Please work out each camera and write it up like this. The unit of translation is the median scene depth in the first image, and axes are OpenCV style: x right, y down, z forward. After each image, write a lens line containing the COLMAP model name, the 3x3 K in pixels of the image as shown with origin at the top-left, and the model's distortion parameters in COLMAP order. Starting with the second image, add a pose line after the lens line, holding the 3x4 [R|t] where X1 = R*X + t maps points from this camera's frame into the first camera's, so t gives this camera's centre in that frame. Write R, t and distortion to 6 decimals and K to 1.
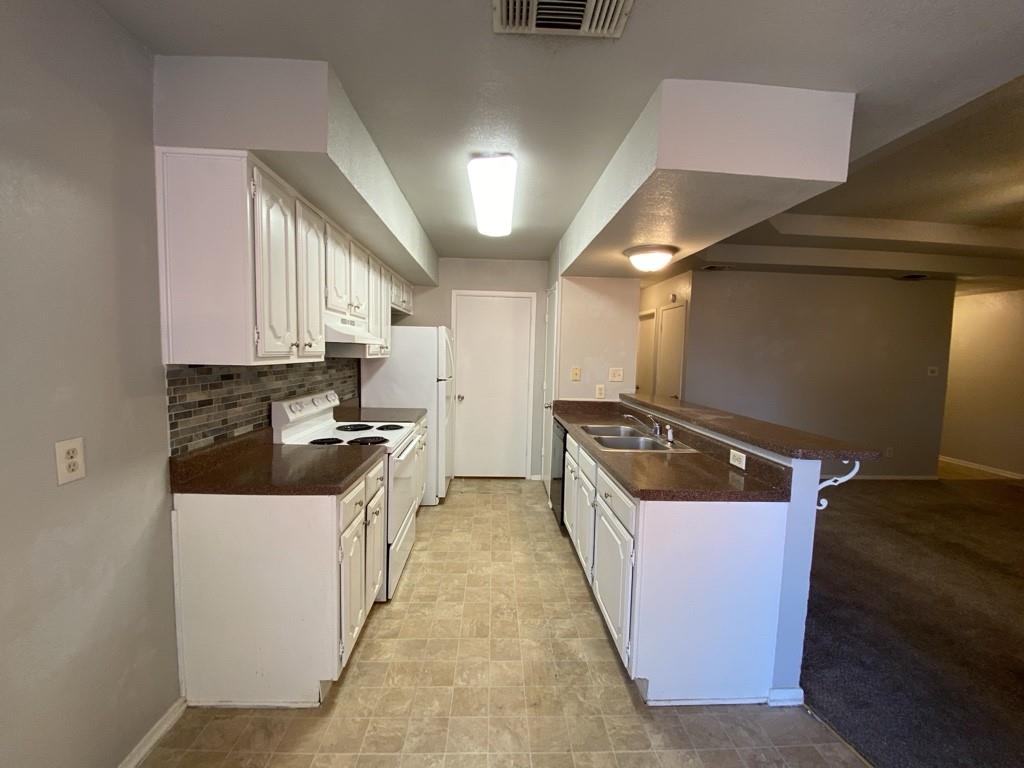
lens RADIAL K [[411.0, 0, 512.0], [0, 411.0, 384.0], [0, 0, 1]] dist [0.039422, -0.029514]
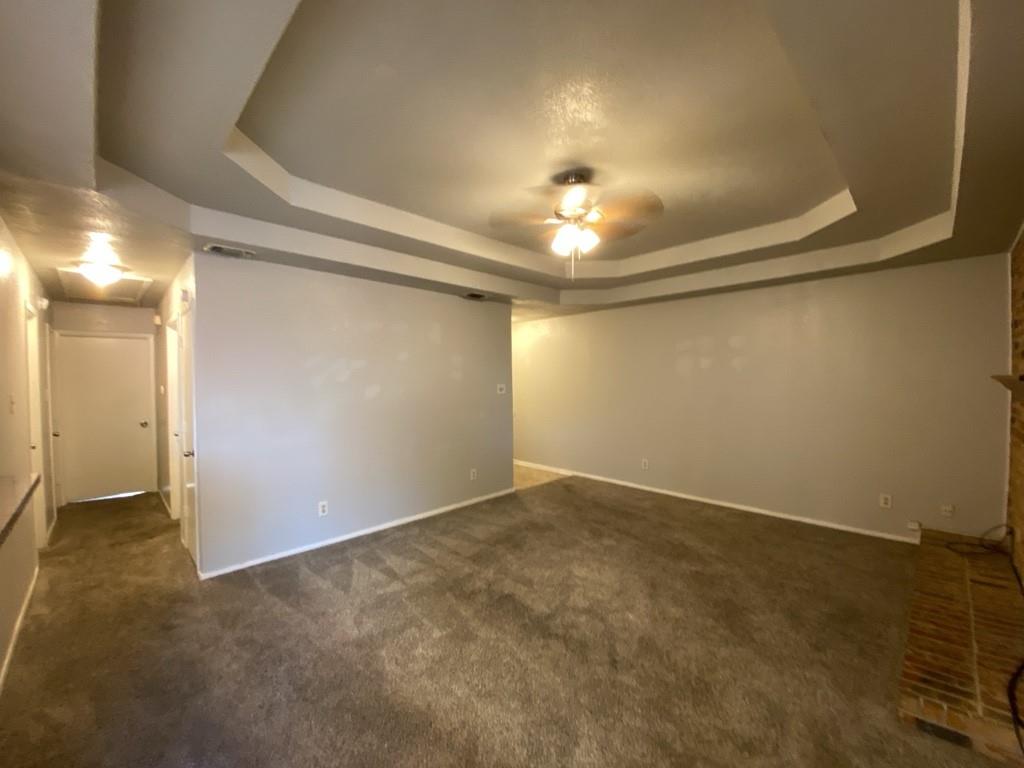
lens RADIAL K [[411.0, 0, 512.0], [0, 411.0, 384.0], [0, 0, 1]] dist [0.039422, -0.029514]
pose [[0.745646, -0.044122, 0.664879, 0.998759], [0.080158, 0.996499, -0.023766, -0.049493], [-0.661503, 0.071016, 0.746573, 0.602429]]
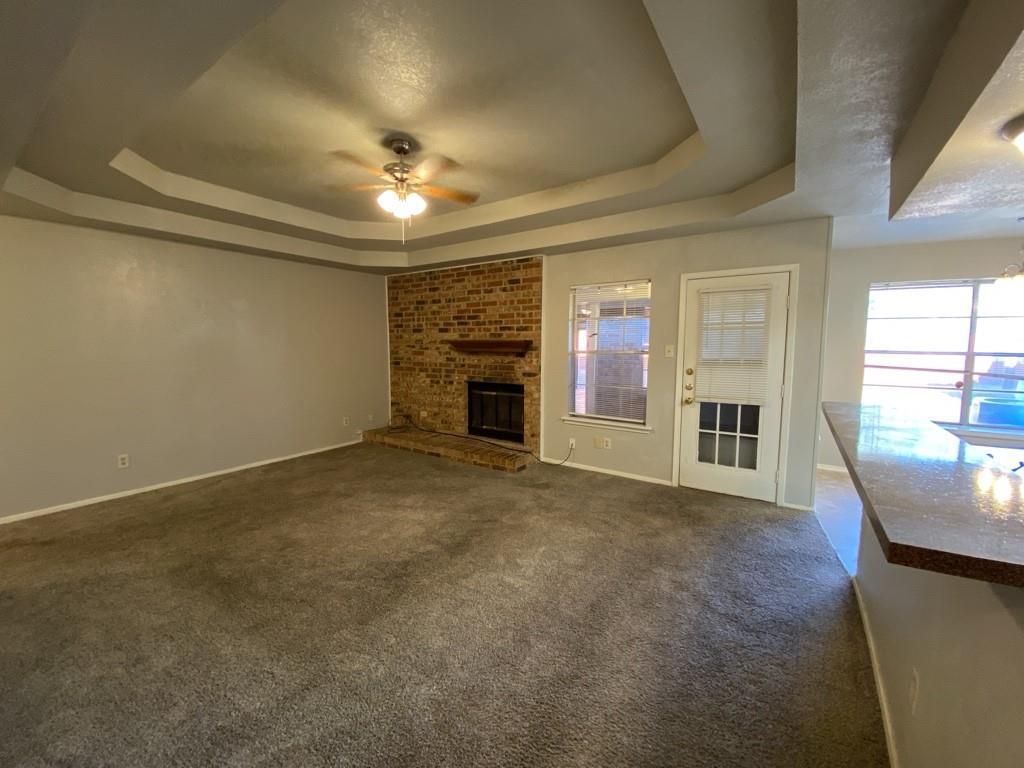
lens RADIAL K [[411.0, 0, 512.0], [0, 411.0, 384.0], [0, 0, 1]] dist [0.039422, -0.029514]
pose [[-0.800176, -0.087727, 0.593315, 0.846990], [0.023718, 0.983843, 0.177457, -0.192734], [-0.599297, 0.156069, -0.785166, 2.719802]]
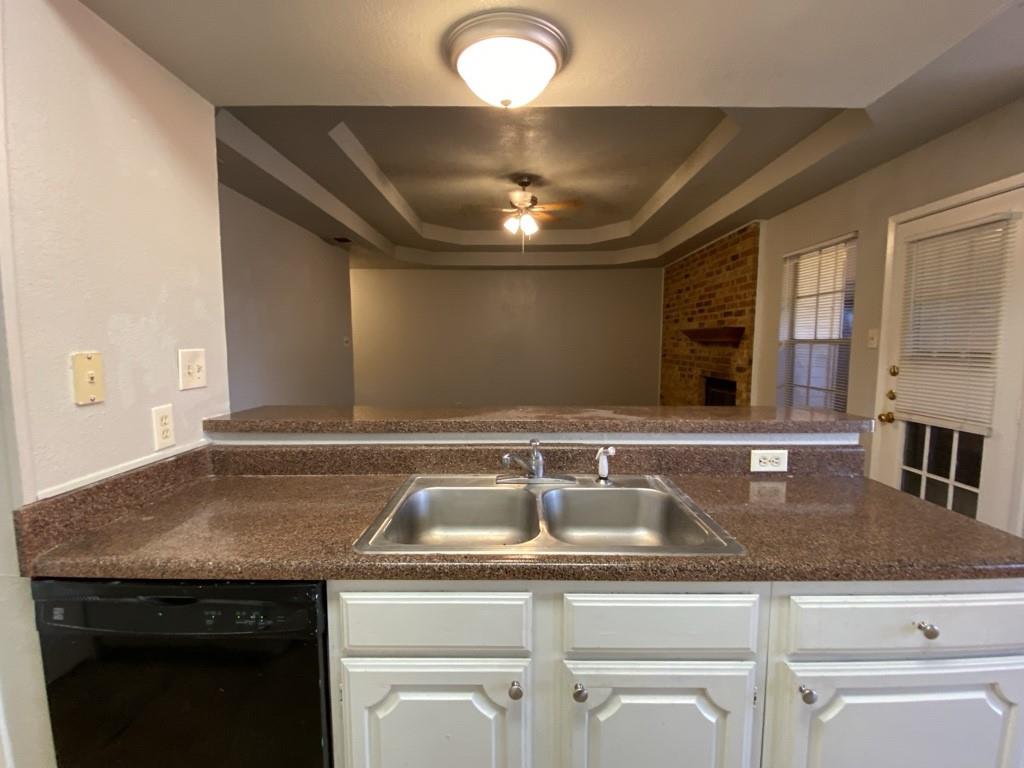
lens RADIAL K [[468.0, 0, 508.6], [0, 468.0, 384.2], [0, 0, 1]] dist [0.044249, -0.038746]
pose [[0.063060, -0.117601, 0.991057, -0.265411], [0.079846, 0.990444, 0.112448, -0.072013], [-0.994811, 0.072040, 0.071848, 1.538072]]
